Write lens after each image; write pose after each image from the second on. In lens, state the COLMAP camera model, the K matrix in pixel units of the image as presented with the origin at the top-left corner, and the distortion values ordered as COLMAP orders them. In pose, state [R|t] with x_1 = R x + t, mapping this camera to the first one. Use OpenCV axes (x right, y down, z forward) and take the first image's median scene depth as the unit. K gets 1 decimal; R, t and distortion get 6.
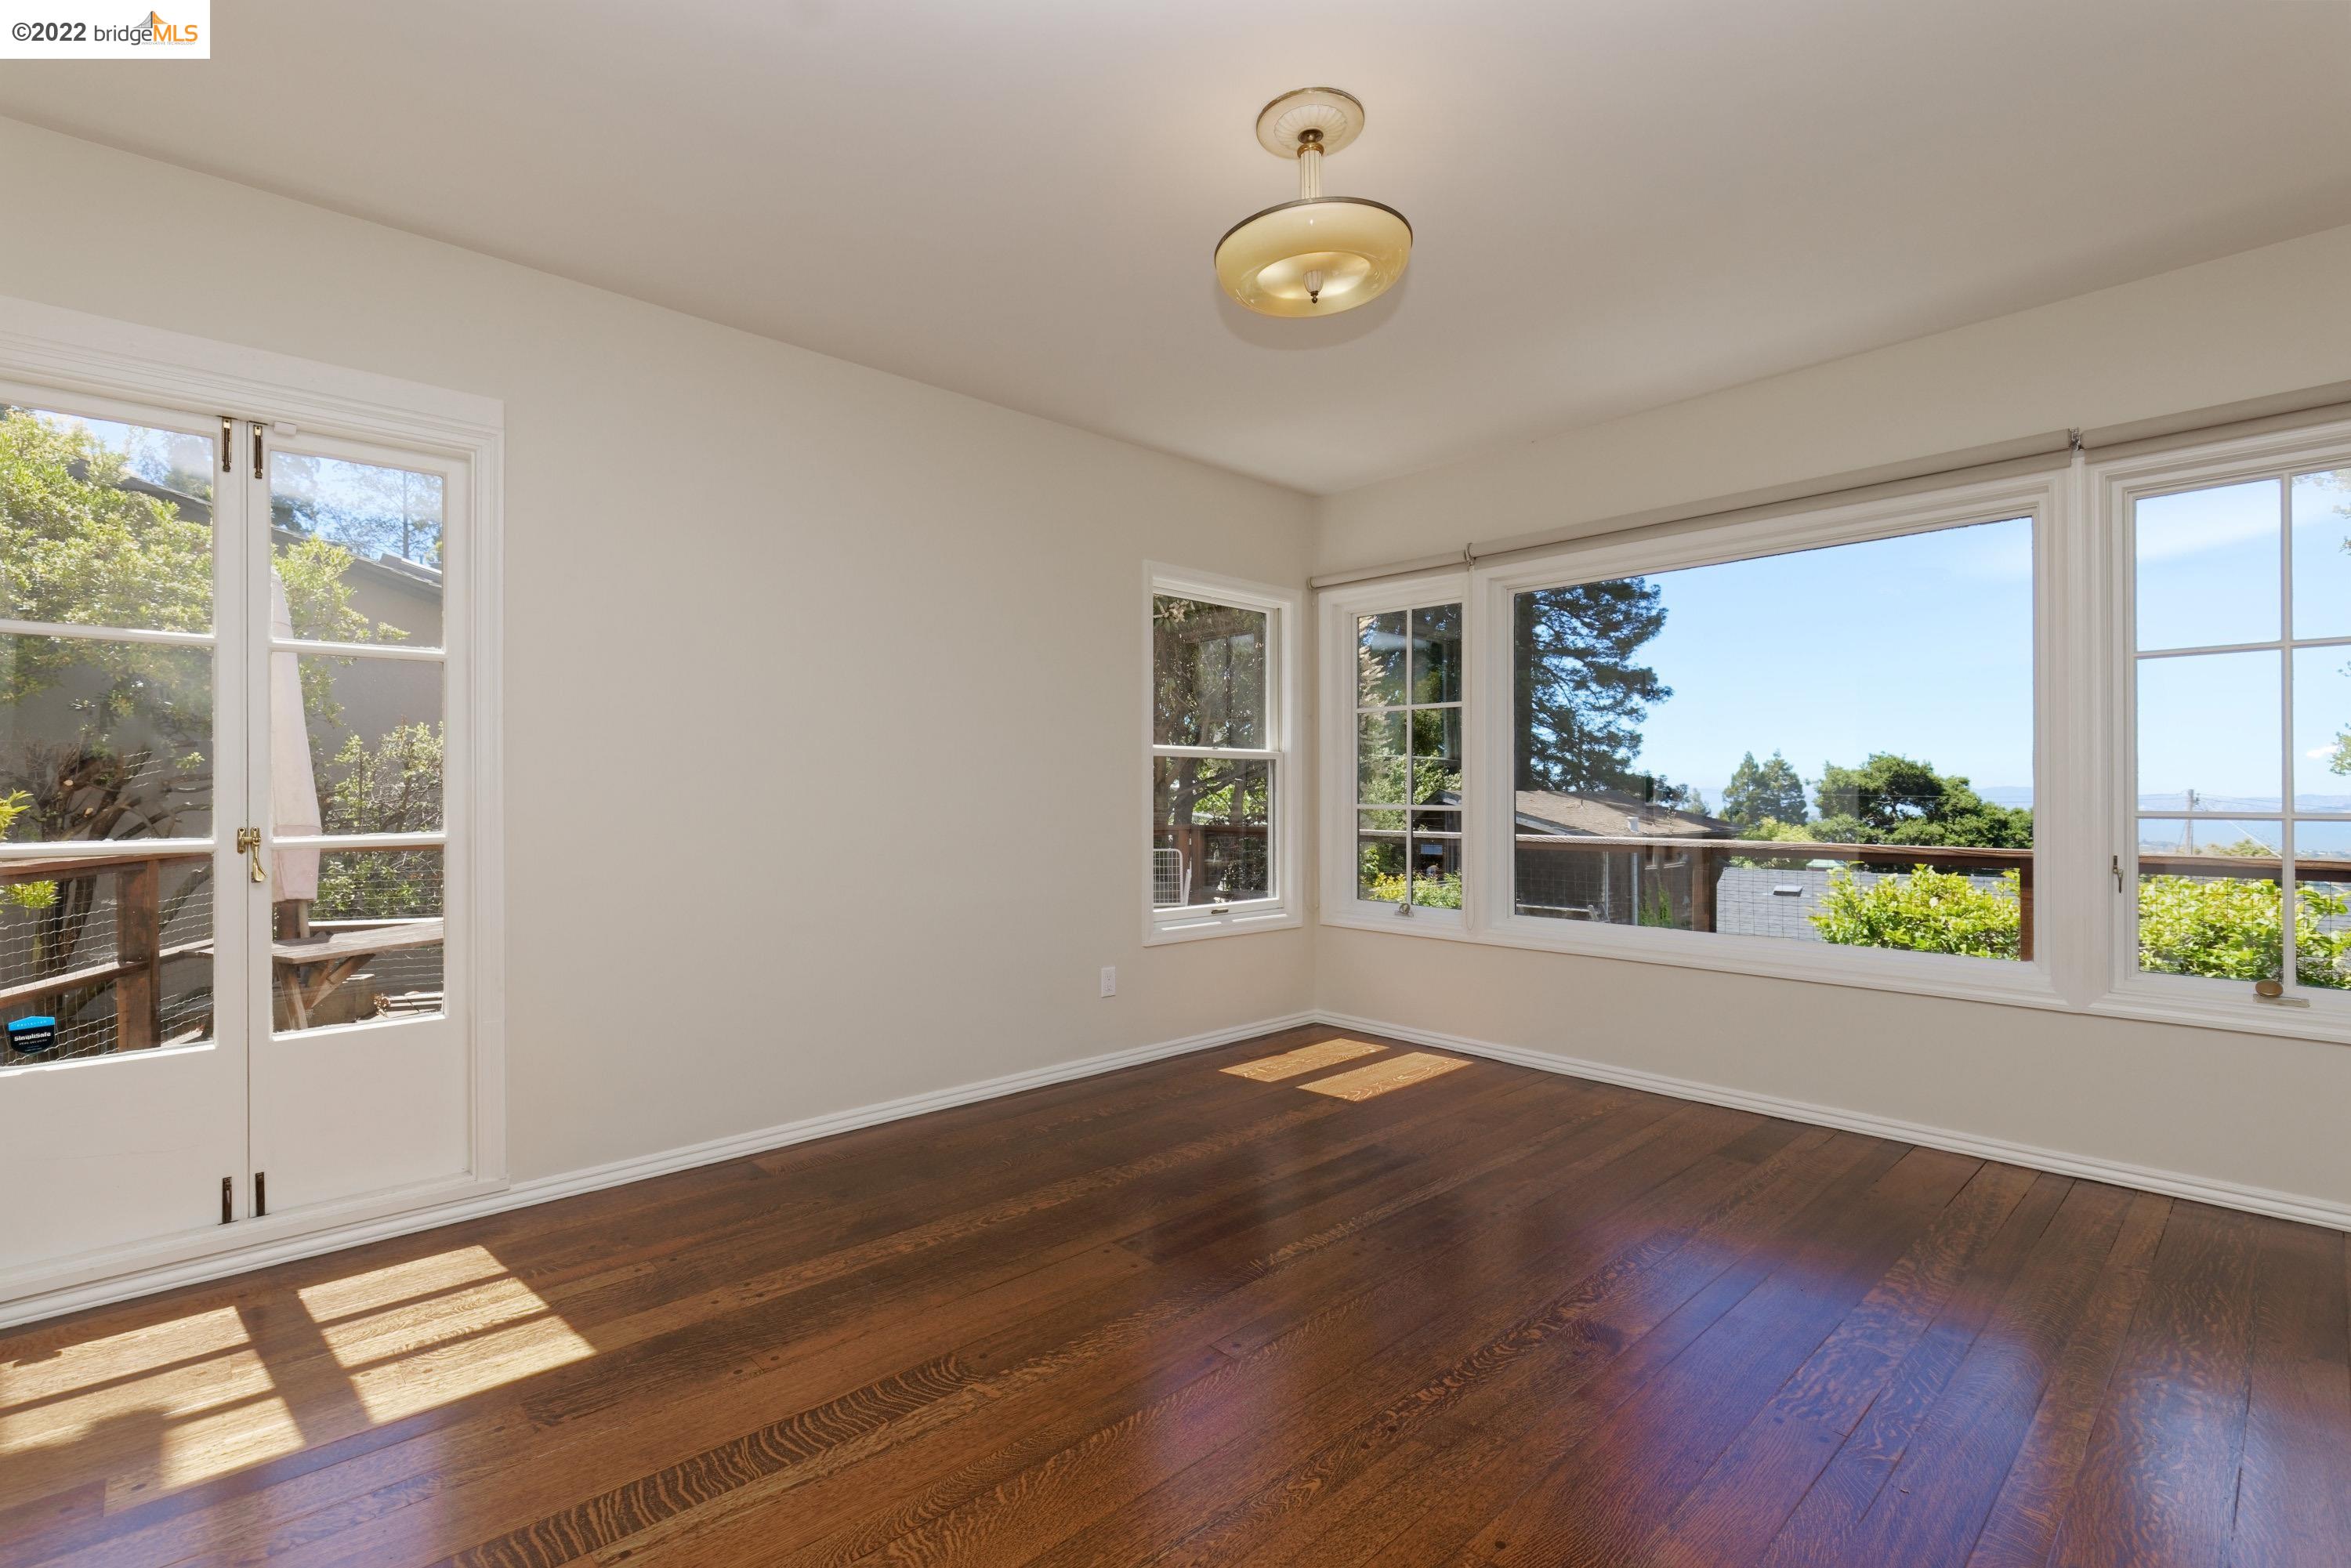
lens RADIAL K [[1057.1, 0, 1161.9], [0, 1057.1, 785.2], [0, 0, 1]] dist [0.008810, -0.000264]
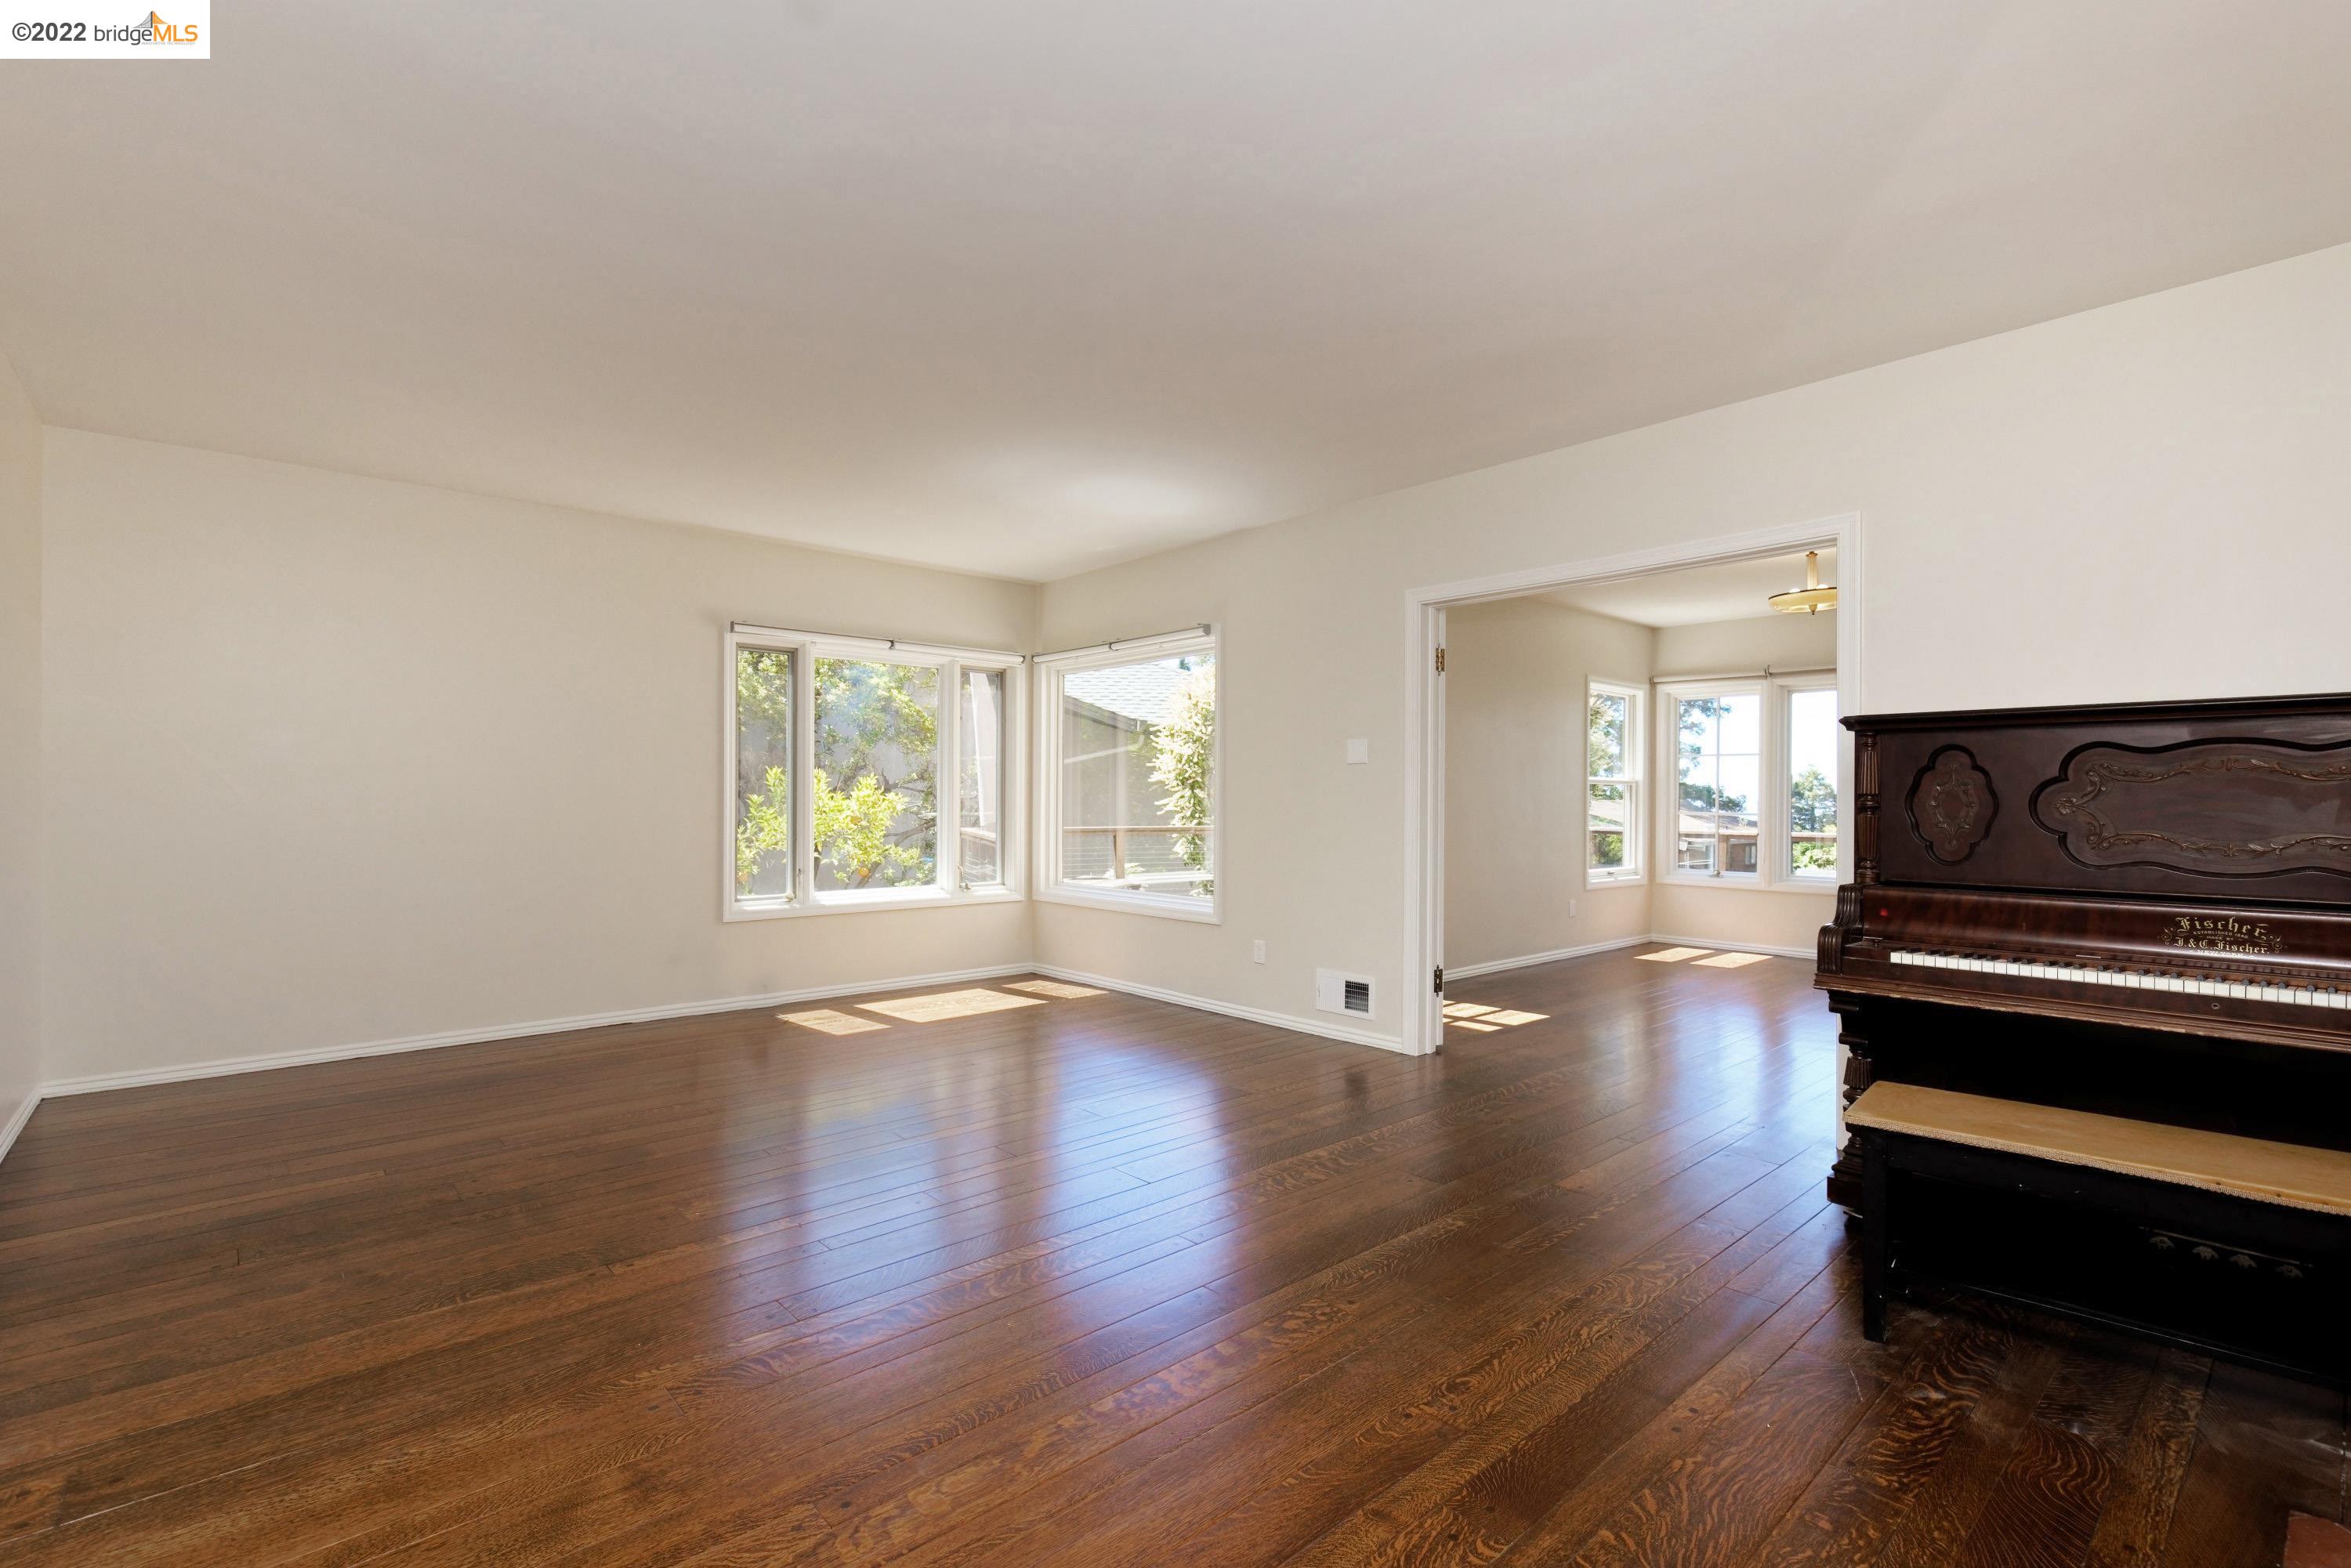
lens RADIAL K [[1057.1, 0, 1161.9], [0, 1057.1, 785.2], [0, 0, 1]] dist [0.008810, -0.000264]
pose [[0.999794, 0.004168, -0.019885, -0.603670], [-0.004293, 0.999971, -0.006227, -0.009882], [0.019858, 0.006311, 0.999783, -0.696981]]
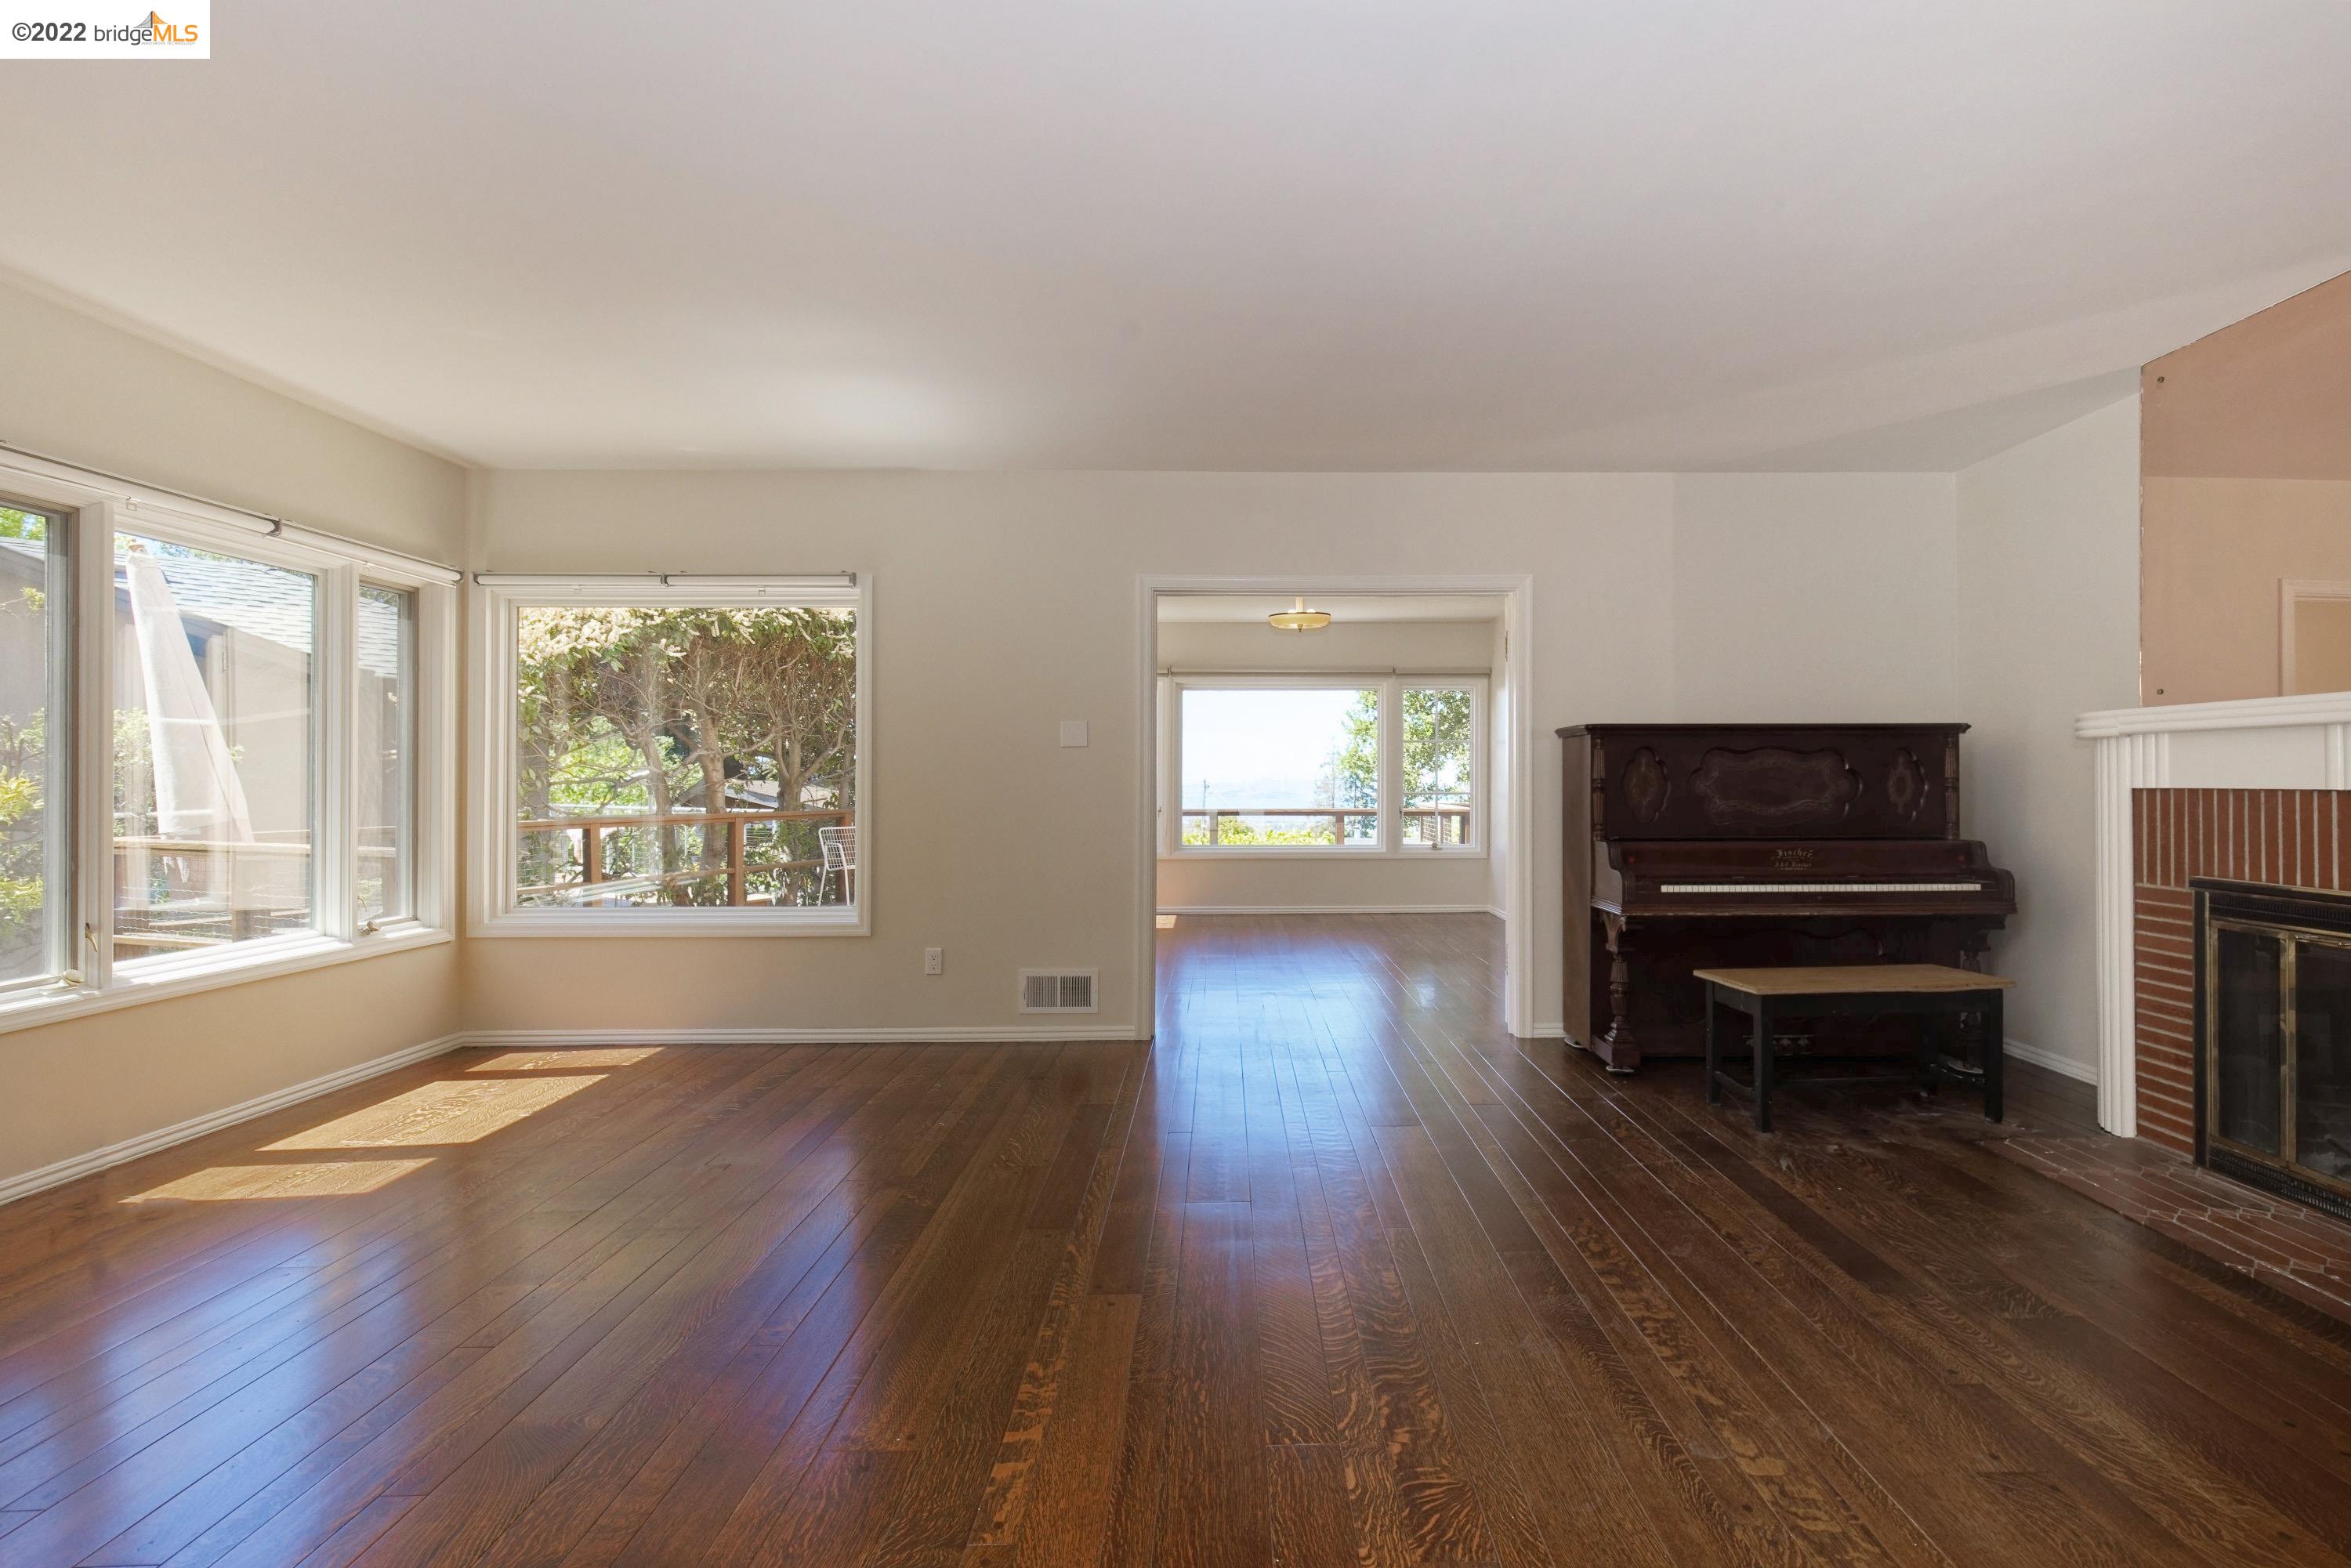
lens RADIAL K [[1137.7, 0, 1188.9], [0, 1137.7, 767.3], [0, 0, 1]] dist [0.002476, -0.000174]
pose [[0.665645, 0.006707, 0.746239, -1.165396], [-0.002536, 0.999974, -0.006725, -0.012589], [-0.746265, 0.002584, 0.665644, -0.434493]]
